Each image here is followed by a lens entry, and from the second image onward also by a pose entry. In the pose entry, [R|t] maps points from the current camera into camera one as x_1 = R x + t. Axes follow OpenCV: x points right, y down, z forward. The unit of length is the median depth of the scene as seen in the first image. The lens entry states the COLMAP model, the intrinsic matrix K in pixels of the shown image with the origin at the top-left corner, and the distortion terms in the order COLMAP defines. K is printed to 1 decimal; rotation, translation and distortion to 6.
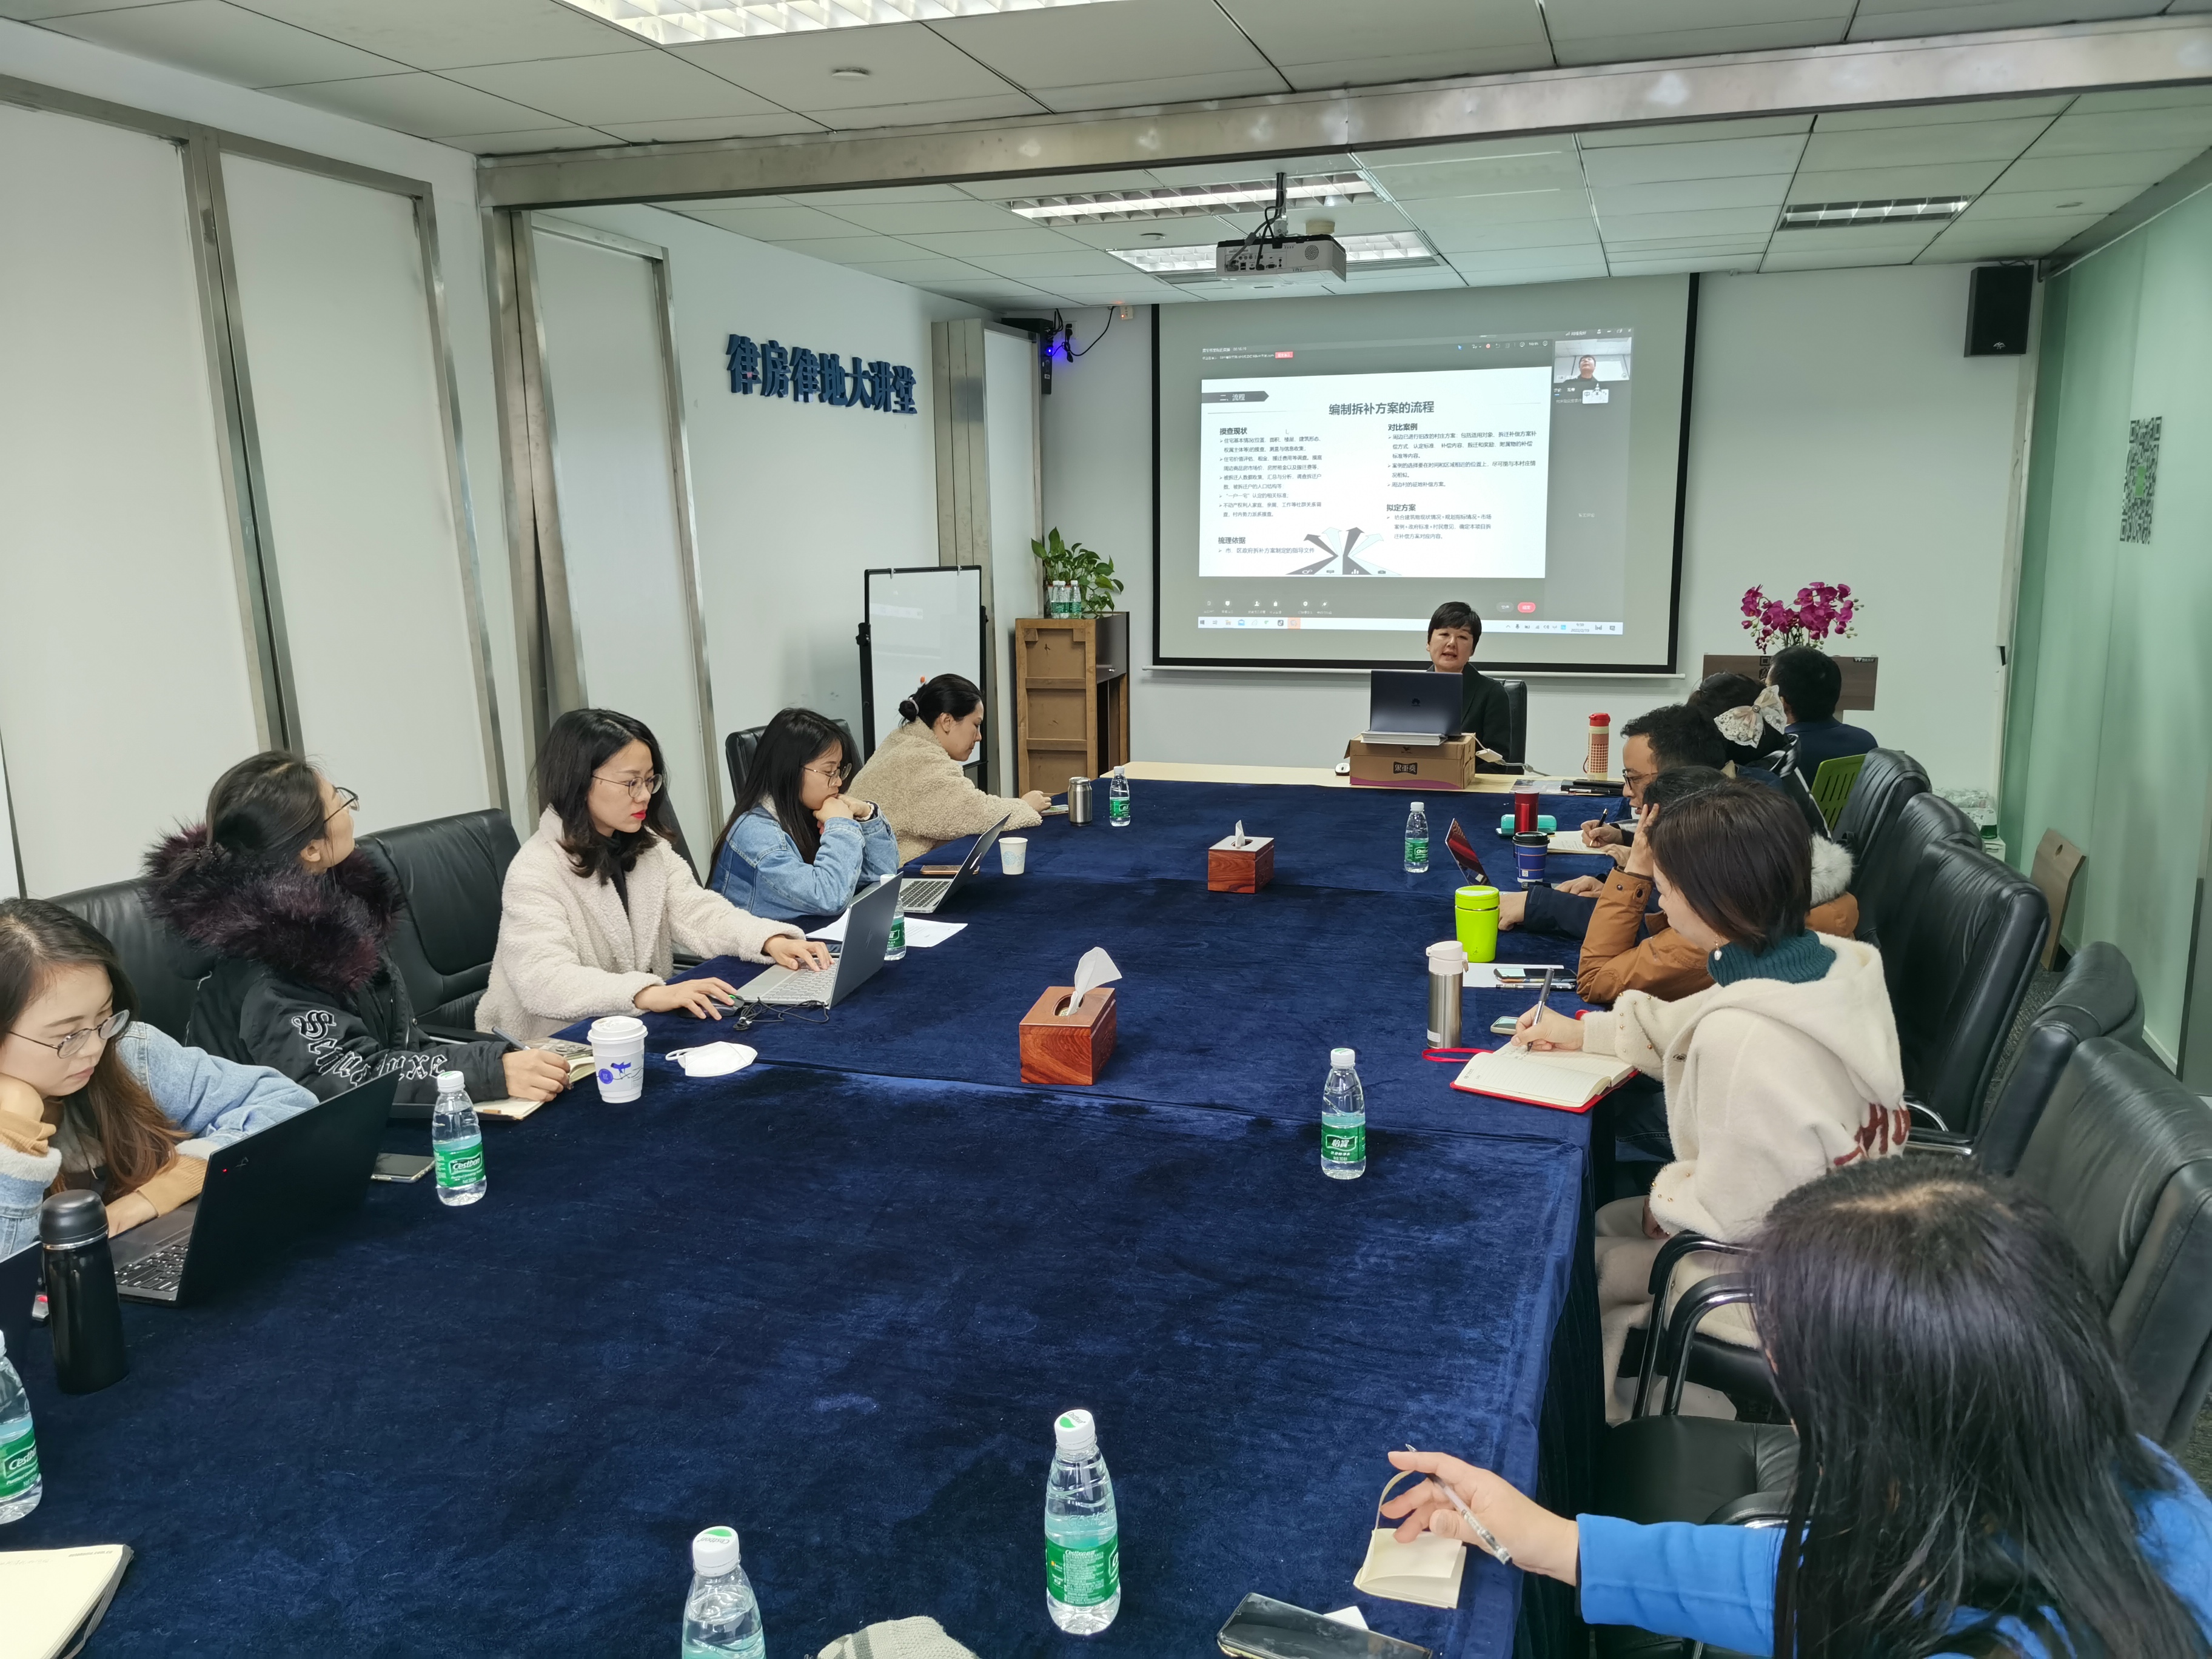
lens RADIAL K [[1710.9, 0, 1106.0], [0, 1710.9, 829.5], [0, 0, 1]] dist [0.010247, 0.003750]
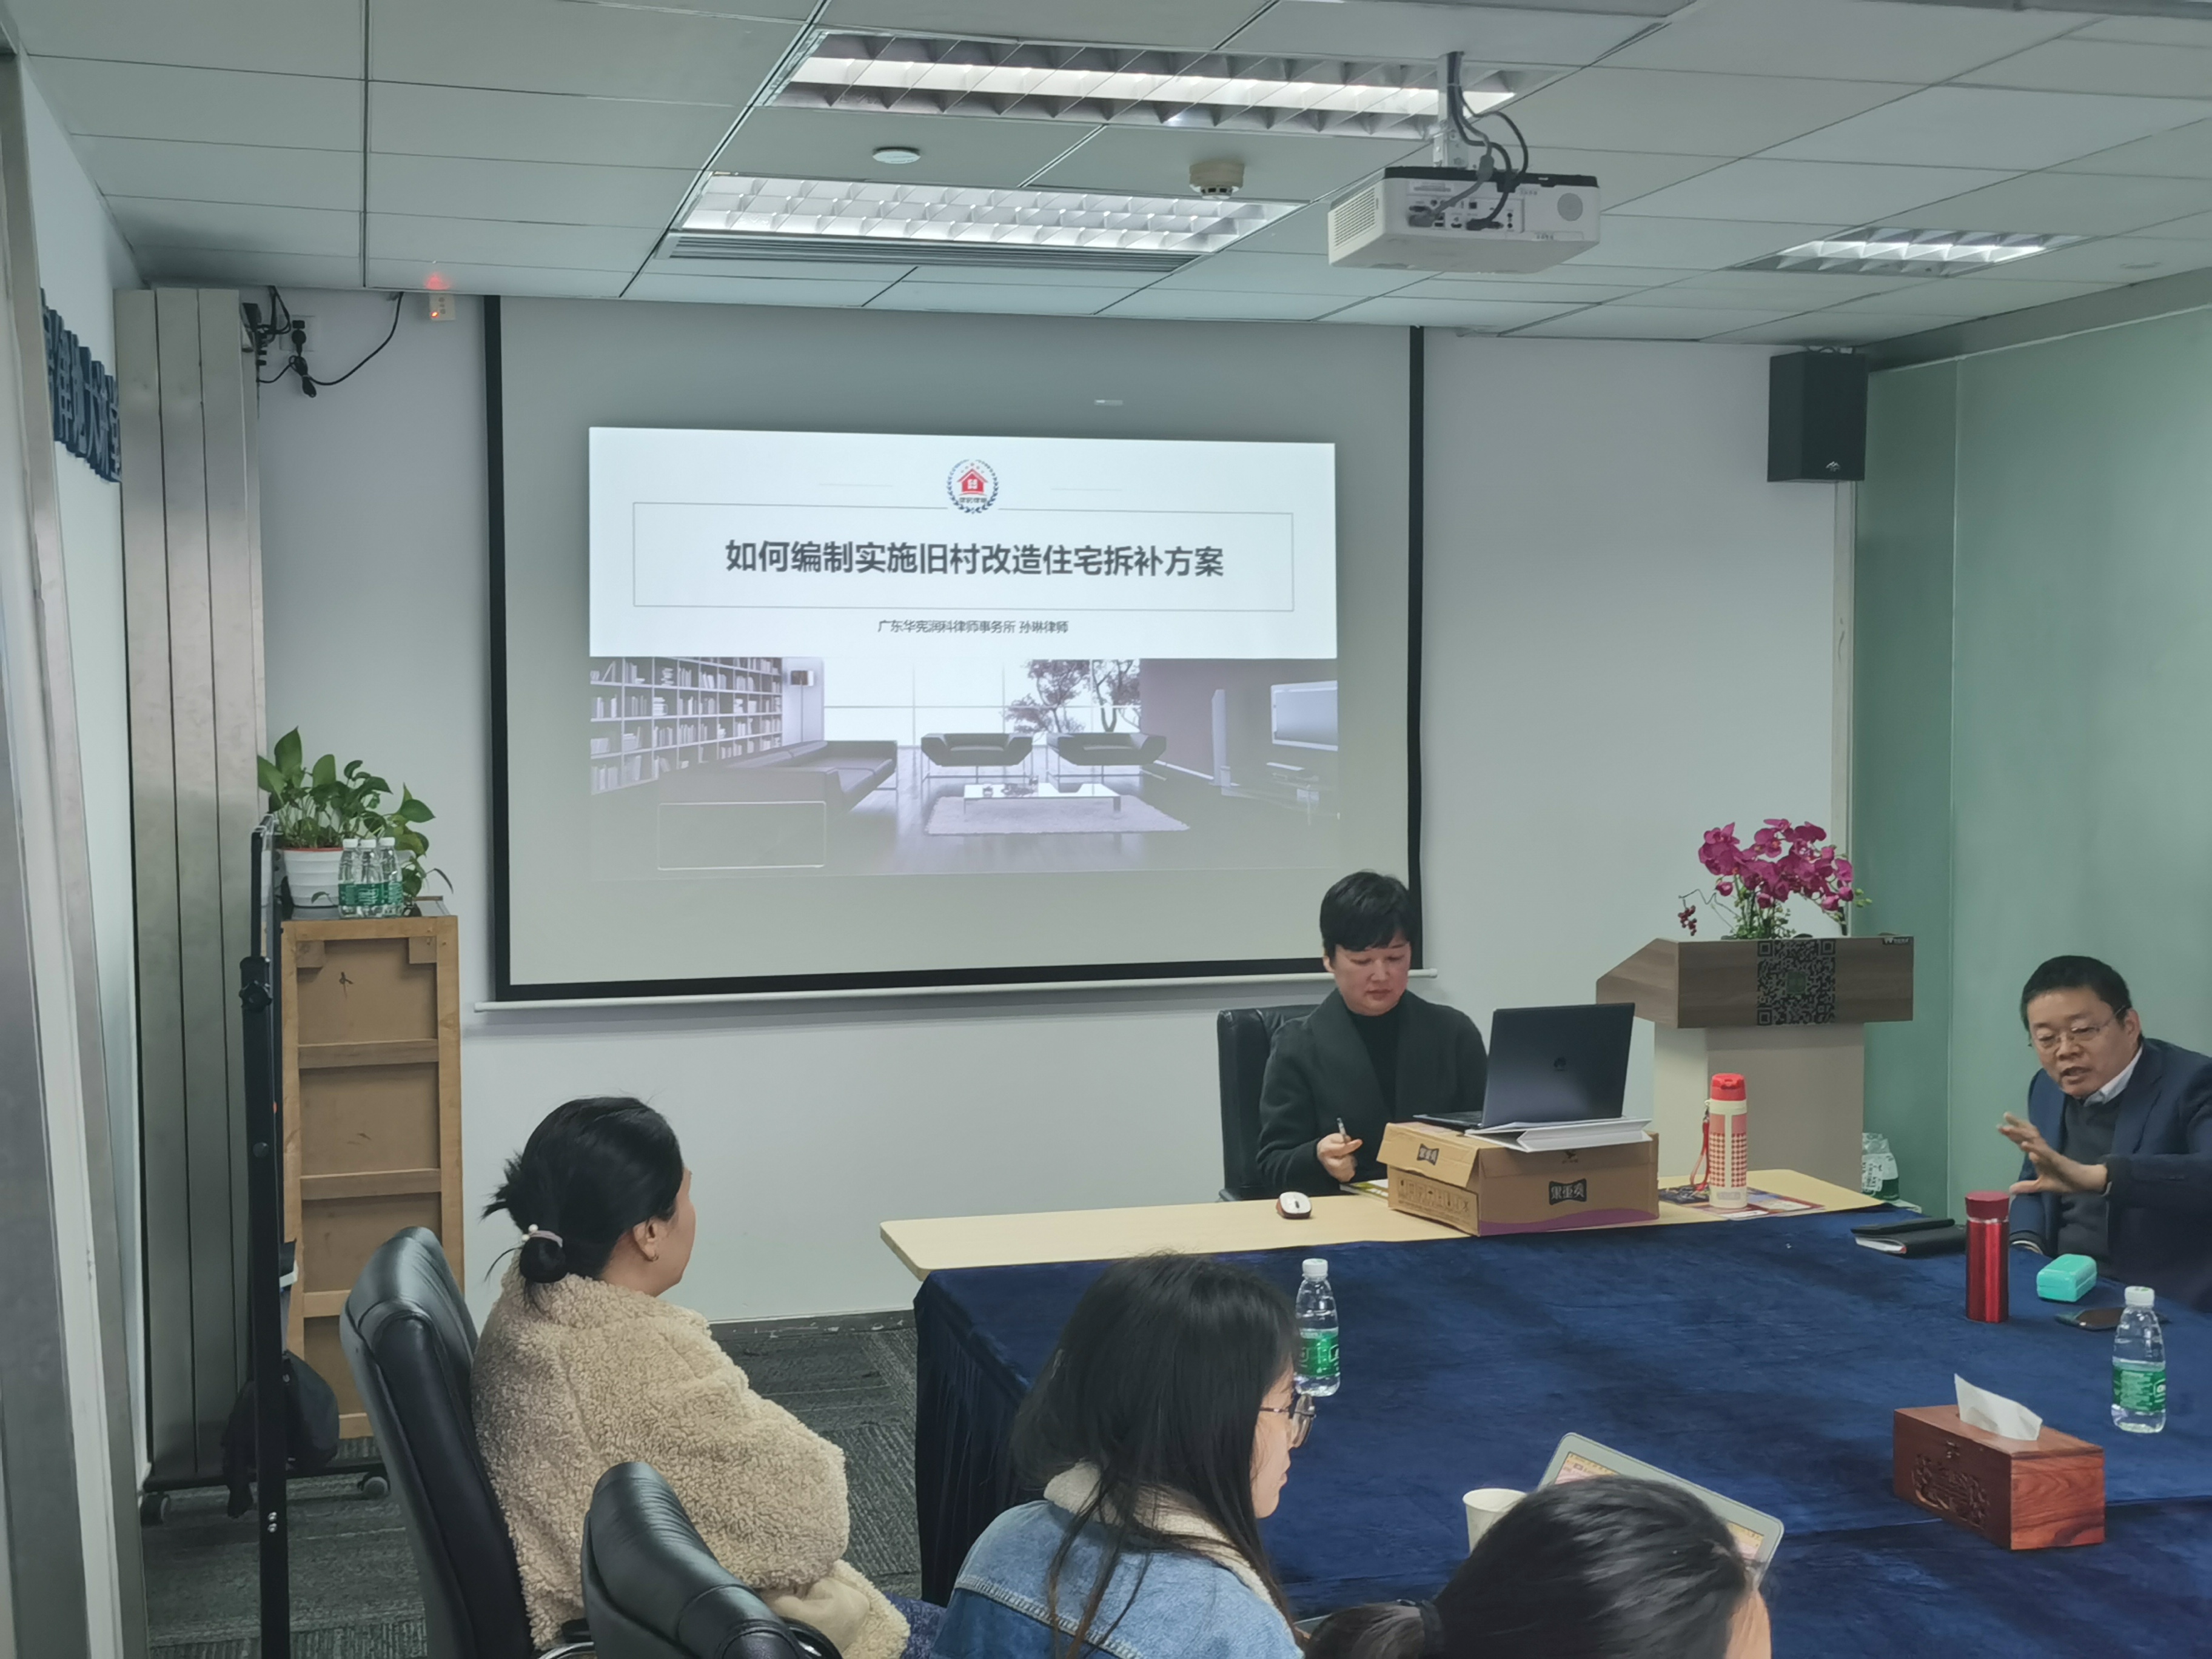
lens RADIAL K [[2667.4, 0, 1106.0], [0, 2667.4, 829.5], [0, 0, 1]] dist [0.006750, 0.013163]
pose [[0.833093, -0.020935, 0.552736, -0.267253], [0.093487, 0.990237, -0.103400, -0.051897], [-0.545175, 0.137815, 0.826917, 0.272648]]
